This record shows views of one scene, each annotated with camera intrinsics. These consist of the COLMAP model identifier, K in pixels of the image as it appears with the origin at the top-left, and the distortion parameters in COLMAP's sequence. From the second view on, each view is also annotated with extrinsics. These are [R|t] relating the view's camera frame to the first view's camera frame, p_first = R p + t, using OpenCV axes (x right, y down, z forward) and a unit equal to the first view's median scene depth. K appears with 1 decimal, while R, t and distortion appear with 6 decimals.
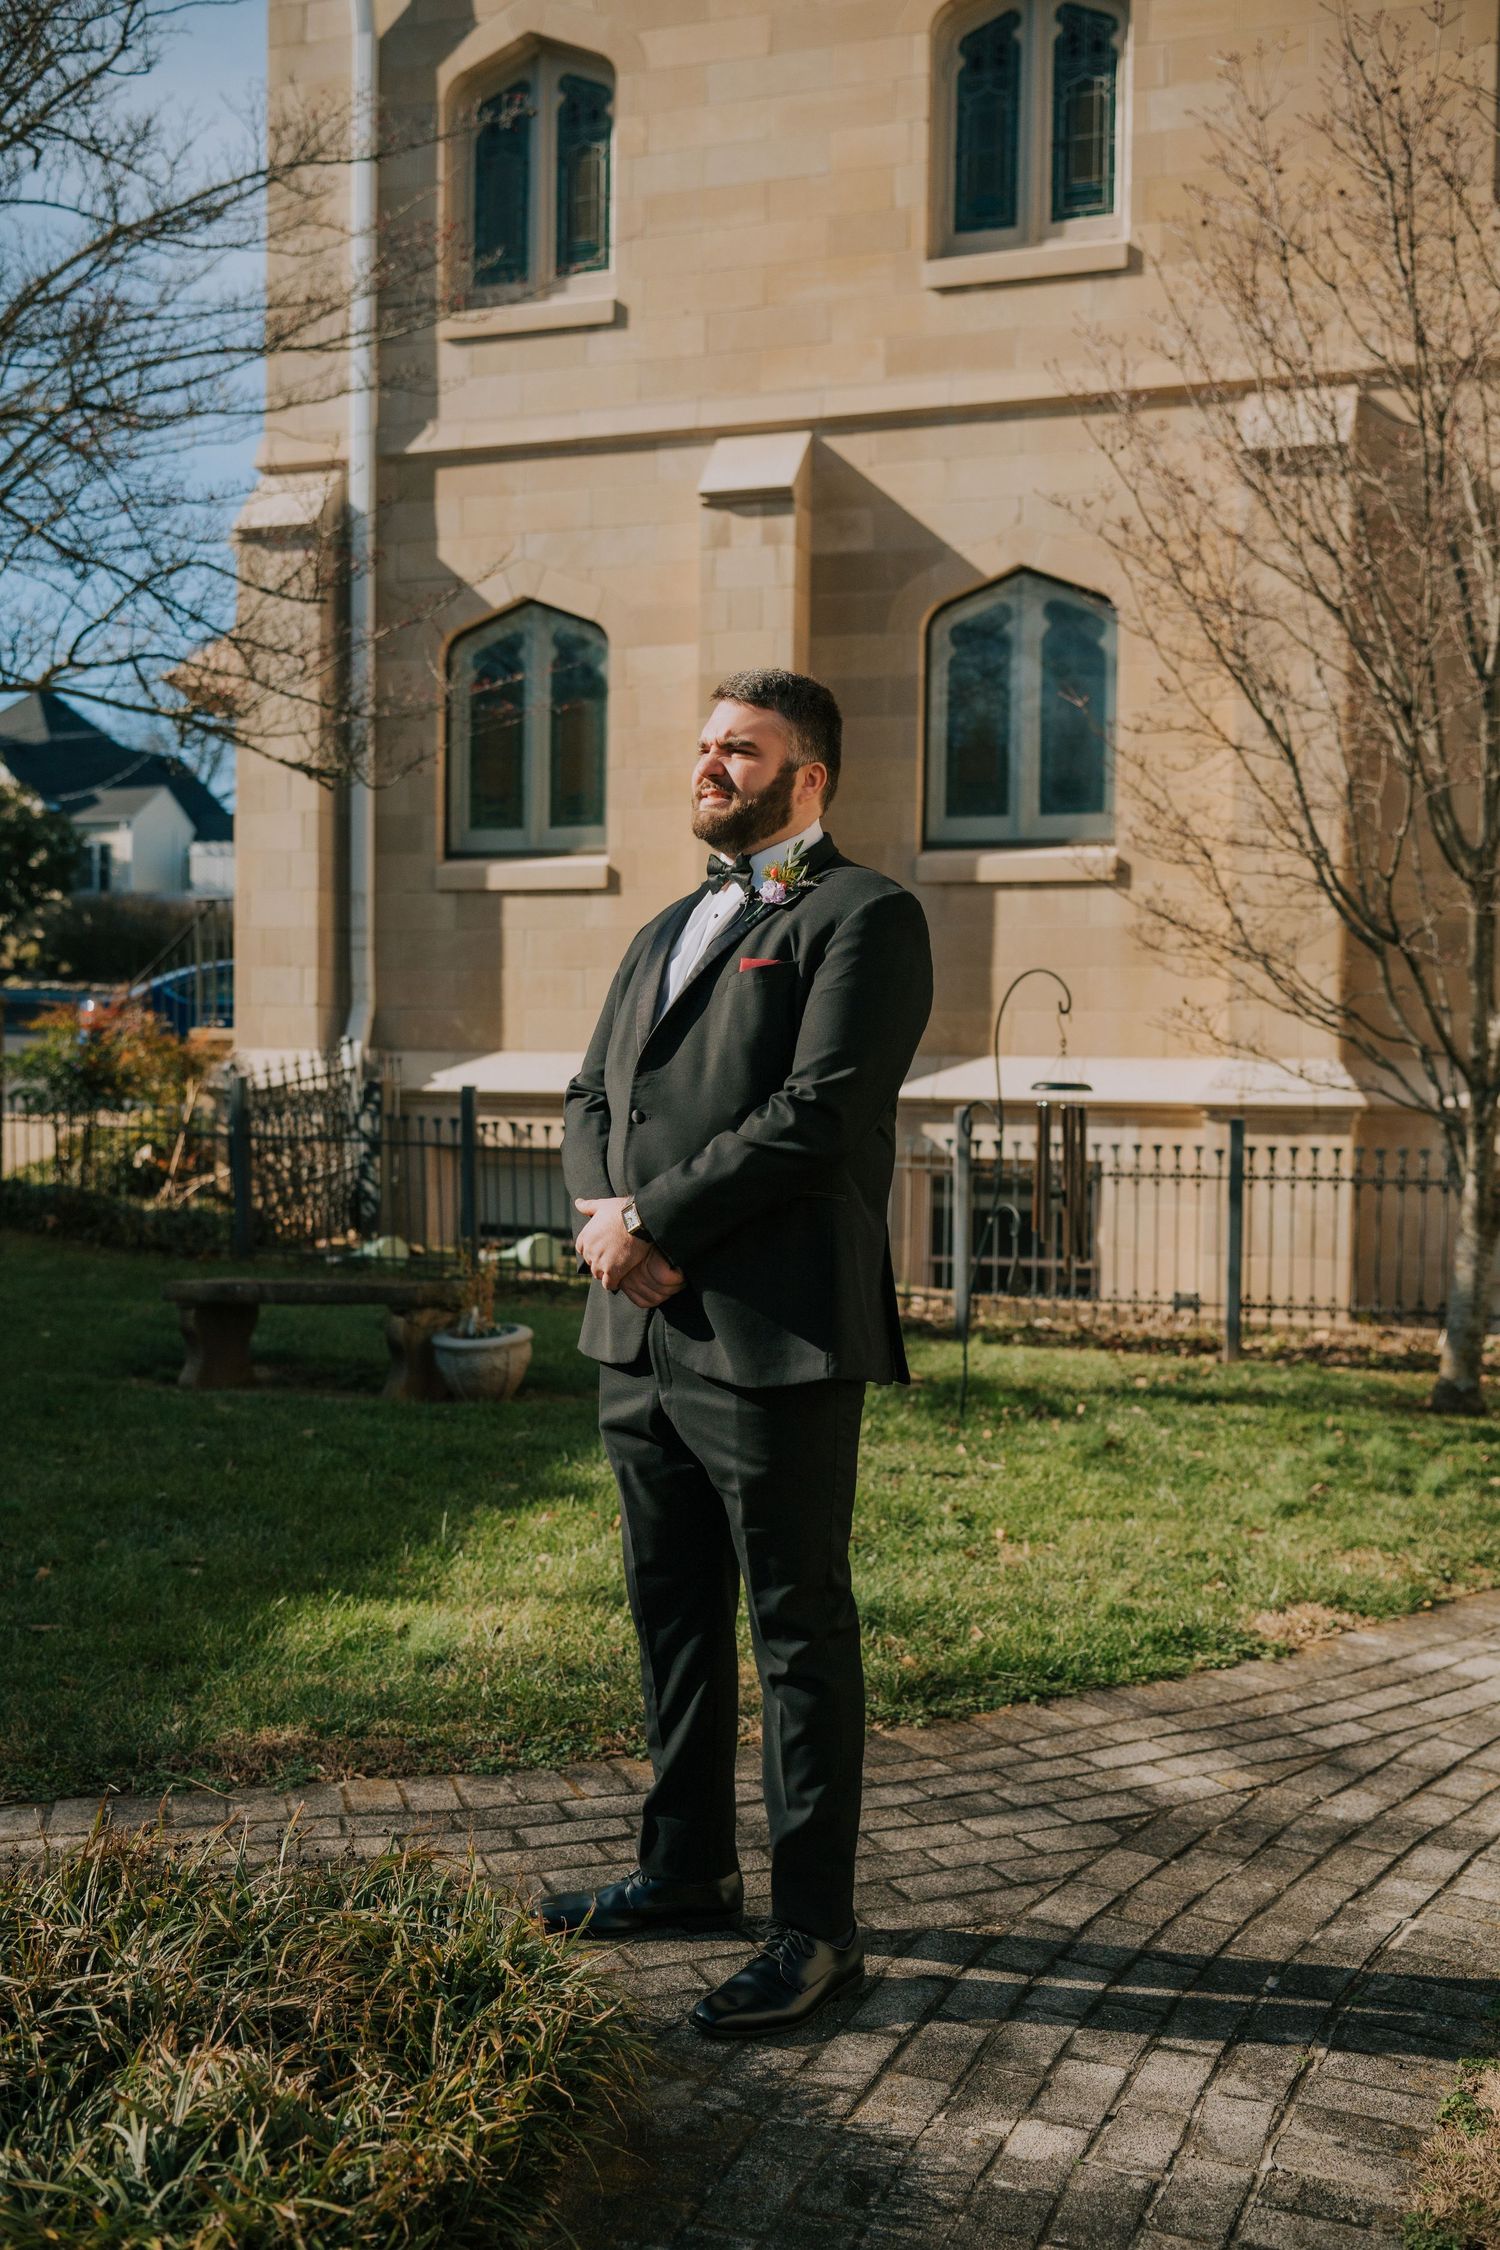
lens RADIAL K [[2318.0, 0, 756.5], [0, 2318.0, 1113.7], [0, 0, 1]] dist [0.005658, -0.030025]
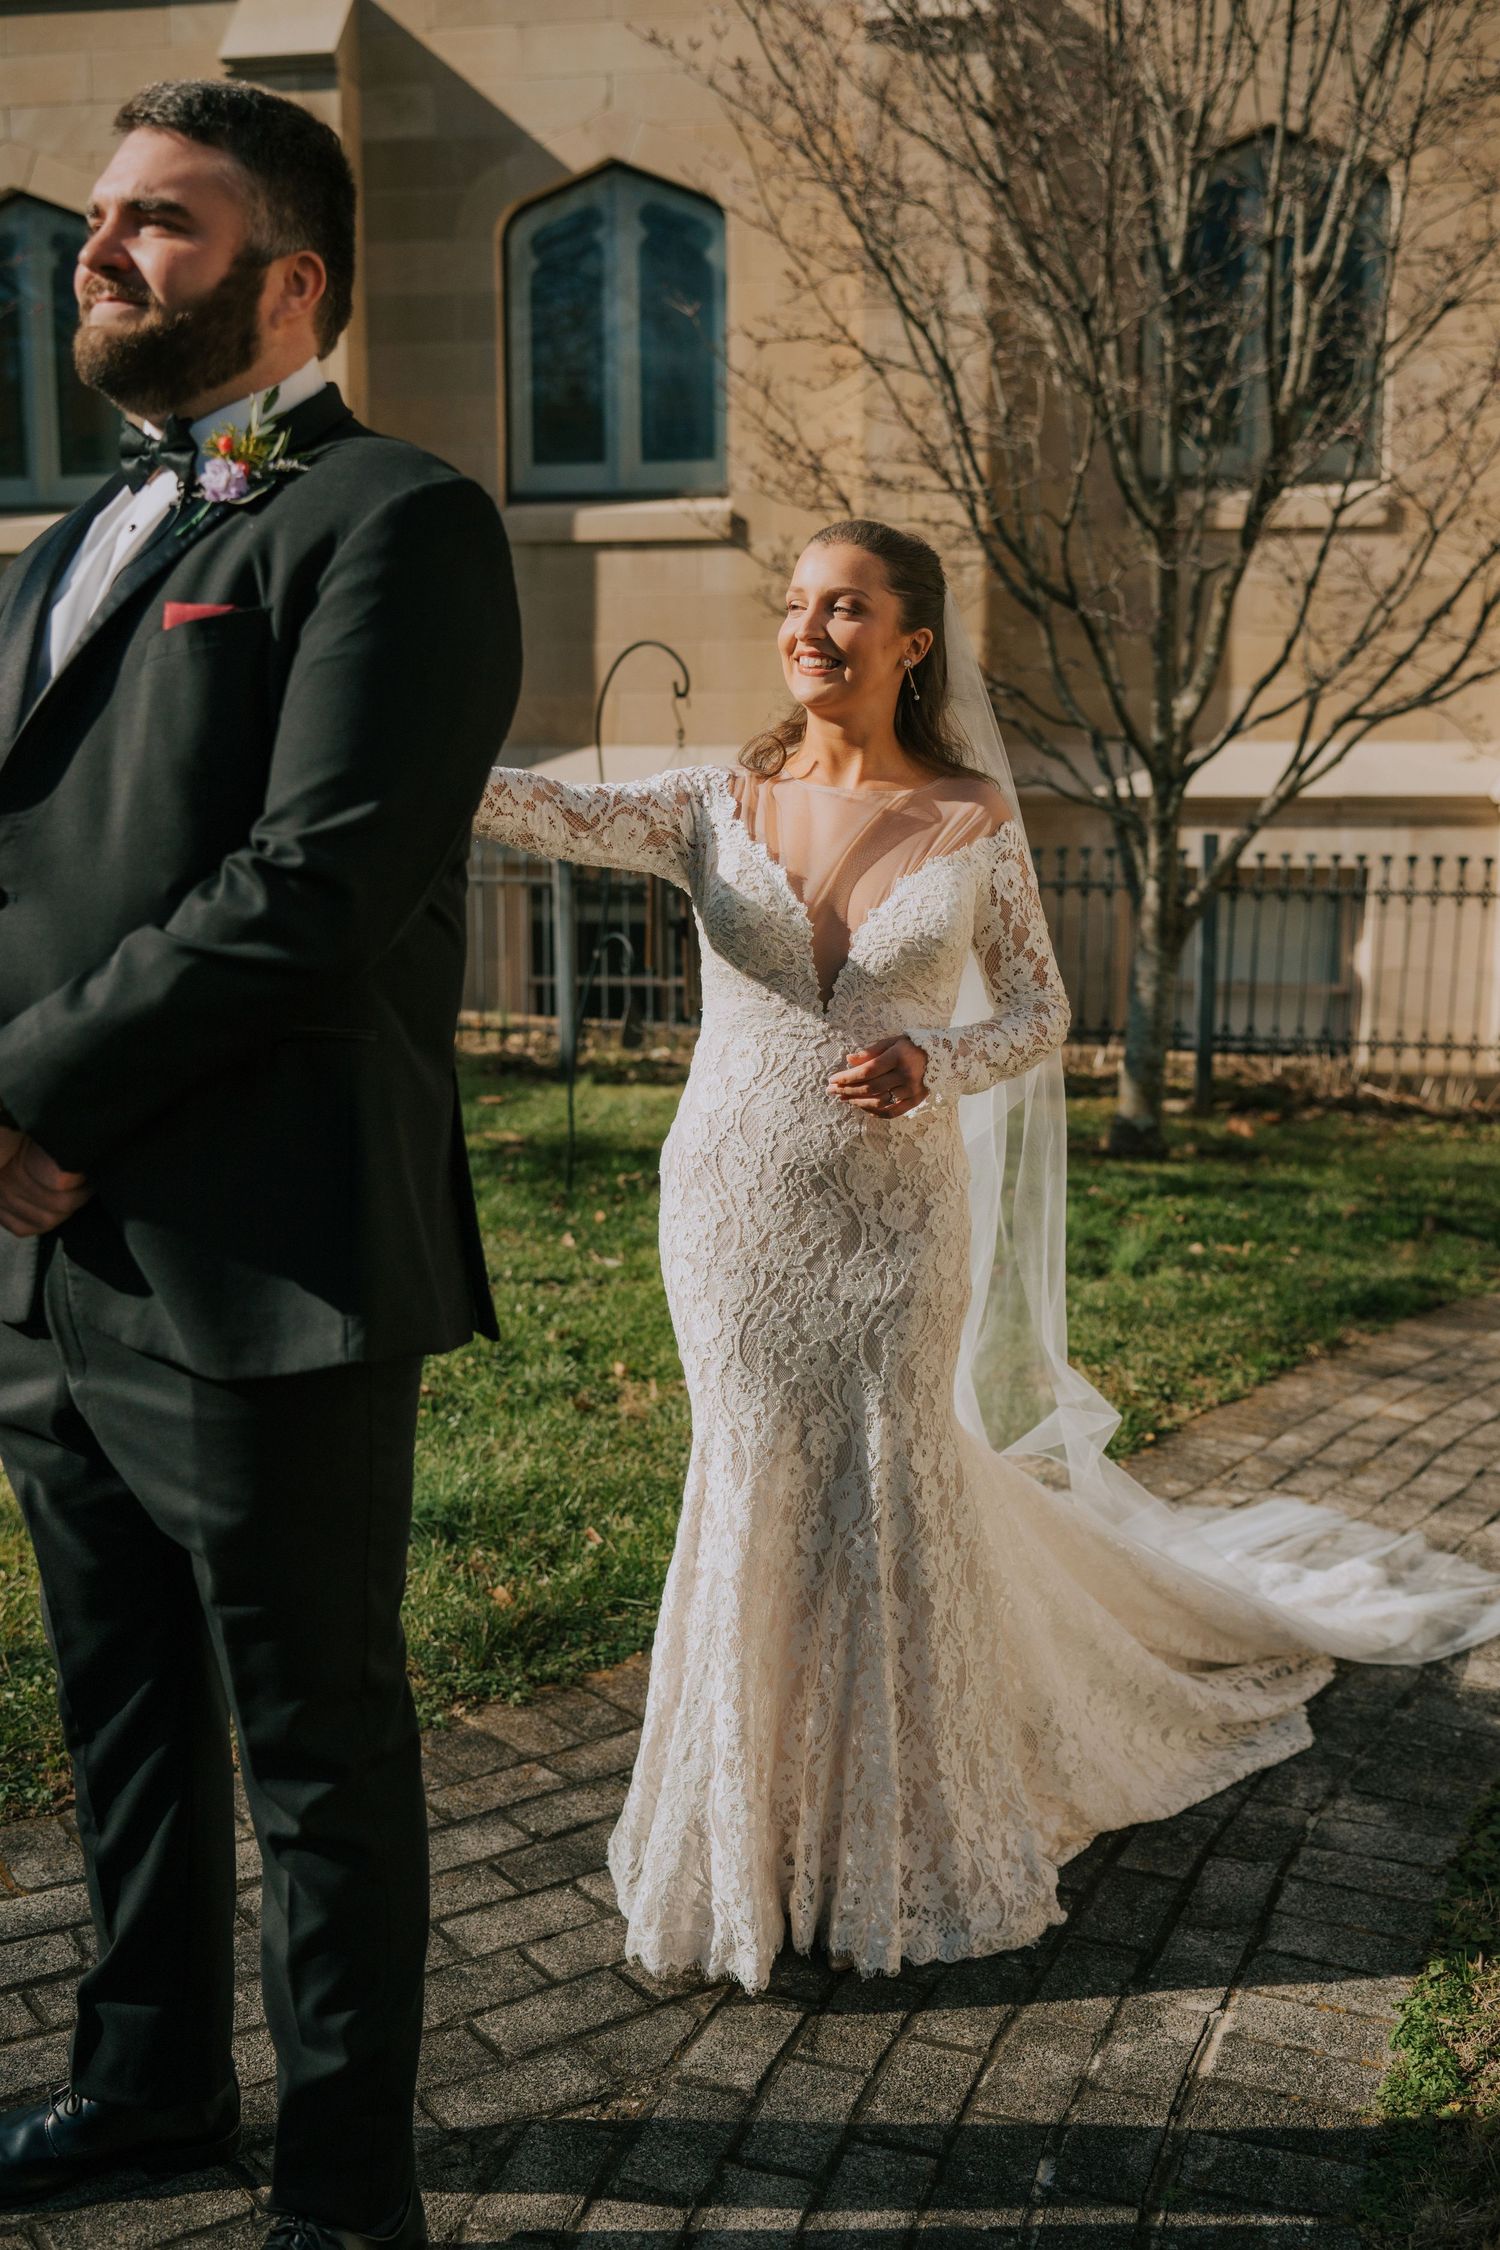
lens RADIAL K [[2336.3, 0, 750.0], [0, 2336.3, 1125.0], [0, 0, 1]] dist [-0.005292, -0.003550]
pose [[0.986112, -0.041588, 0.160792, 0.023729], [0.018850, 0.989911, 0.140433, -0.011357], [-0.165010, -0.135451, 0.976947, 0.220246]]
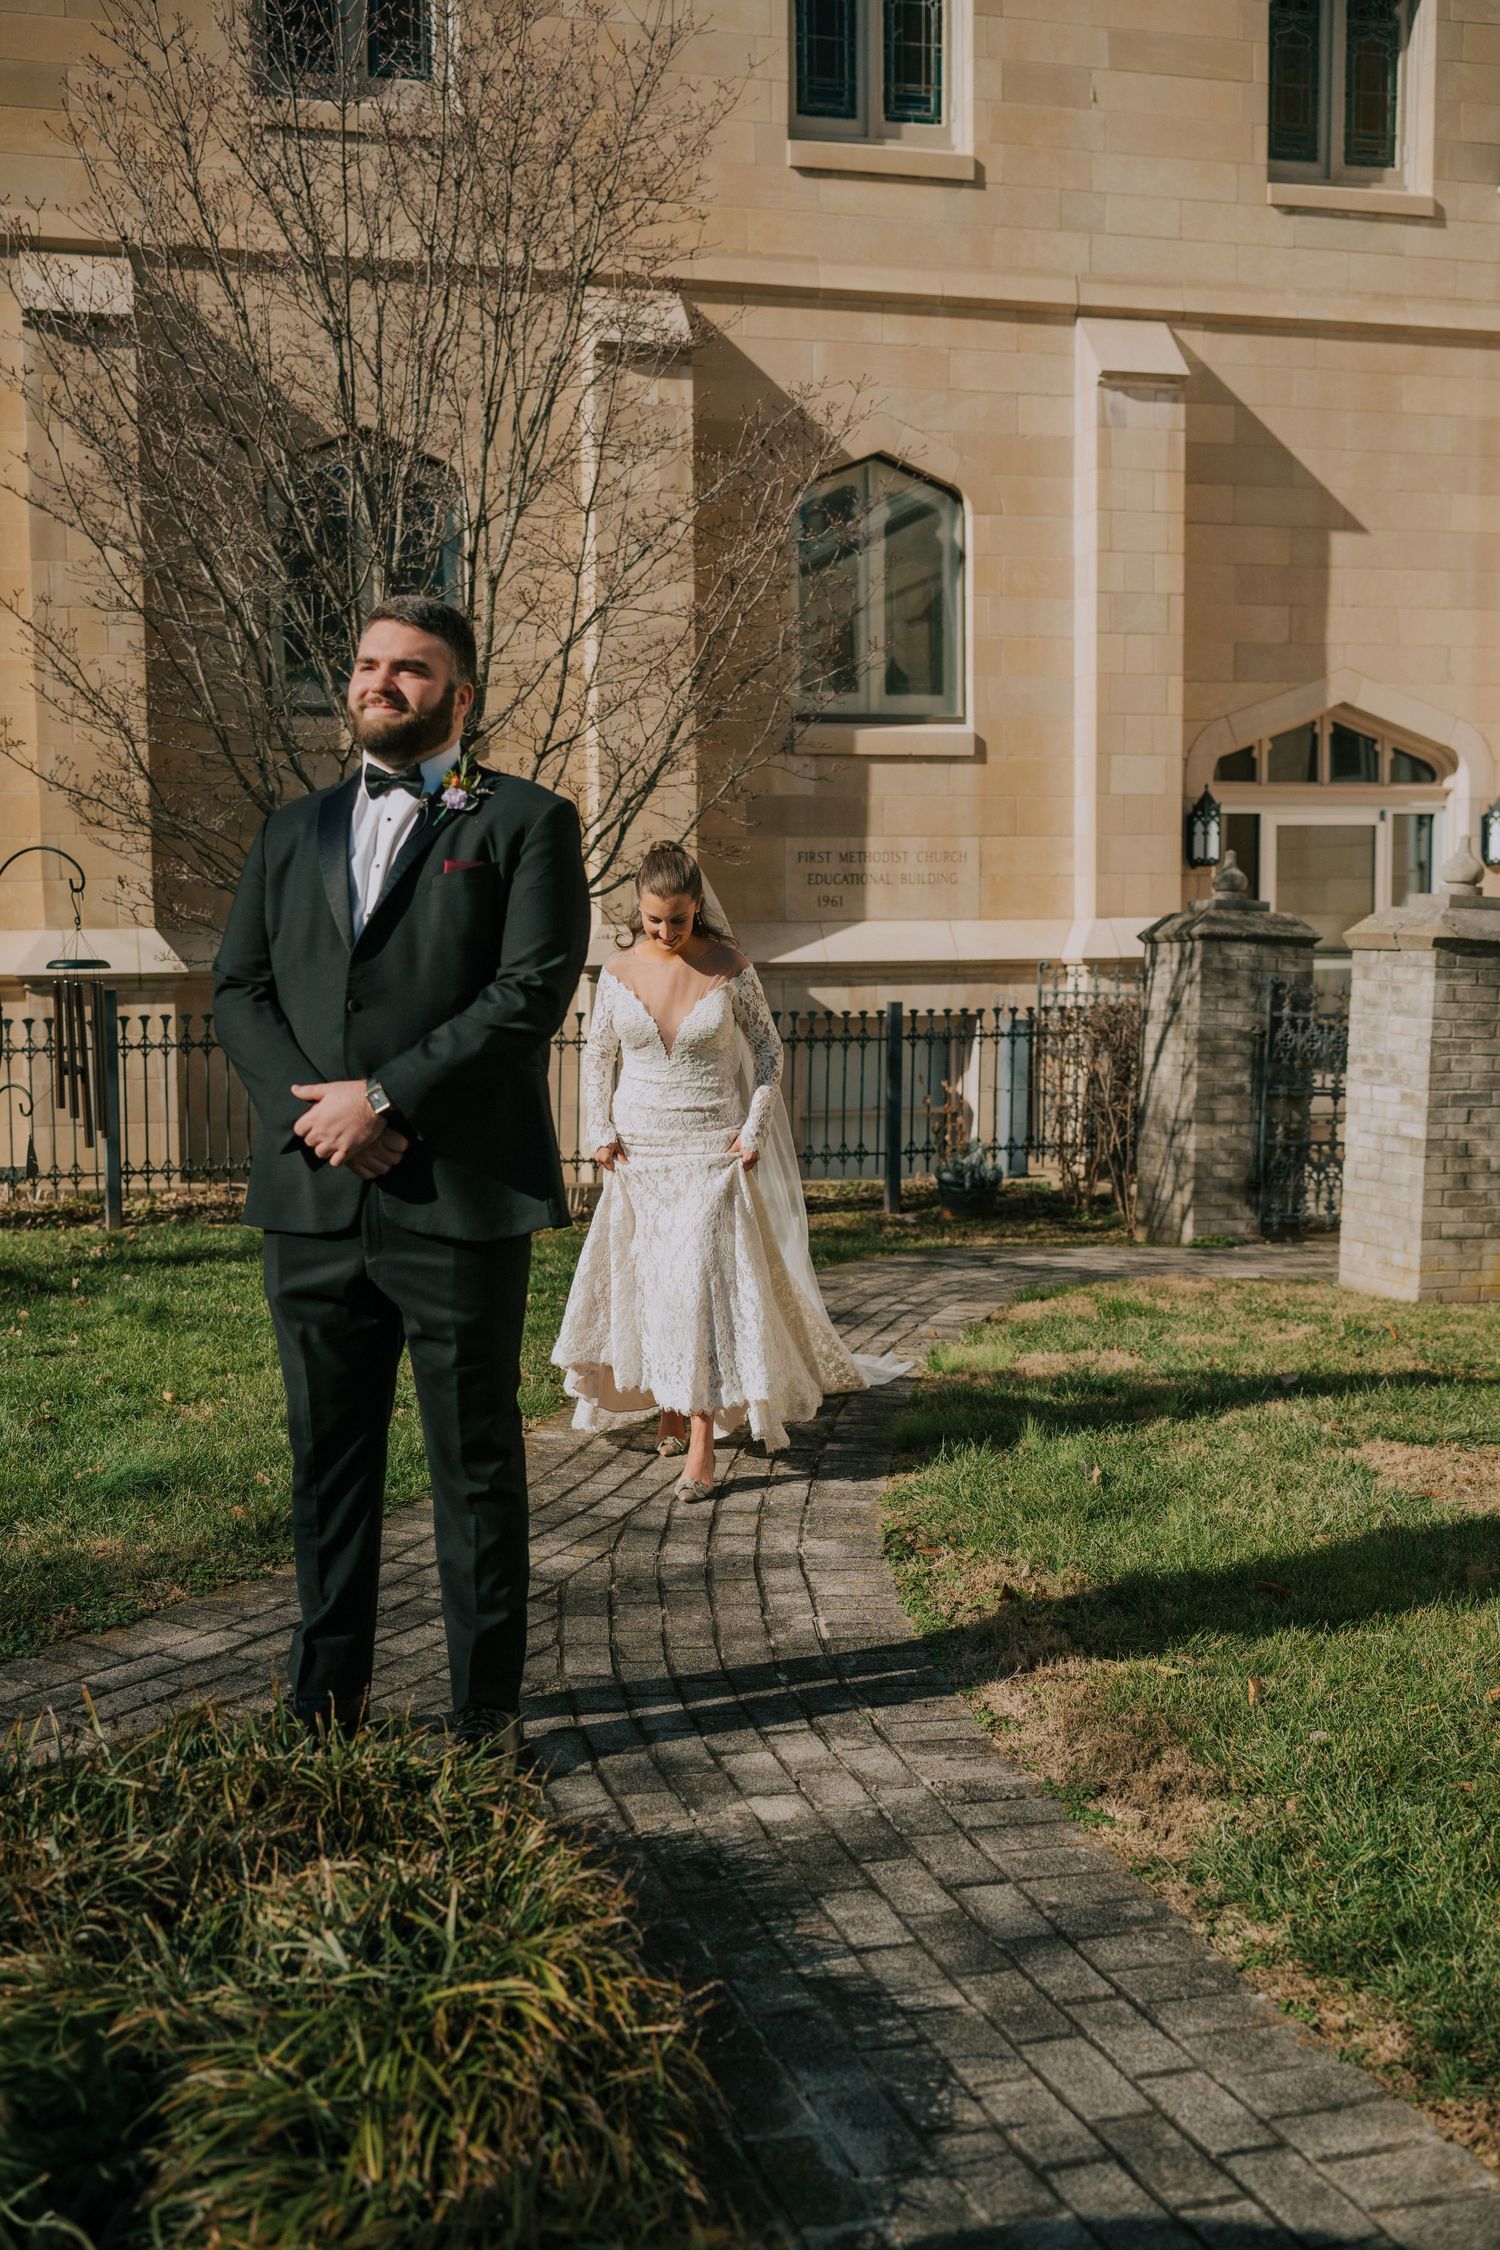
lens RADIAL K [[2359.1, 0, 749.2], [0, 2359.1, 1152.2], [0, 0, 1]] dist [0.018451, -0.006424]
pose [[0.803388, -0.073563, 0.590895, -0.293867], [0.028770, 0.995976, 0.084877, -0.010835], [-0.594761, -0.051190, 0.802271, -0.003516]]
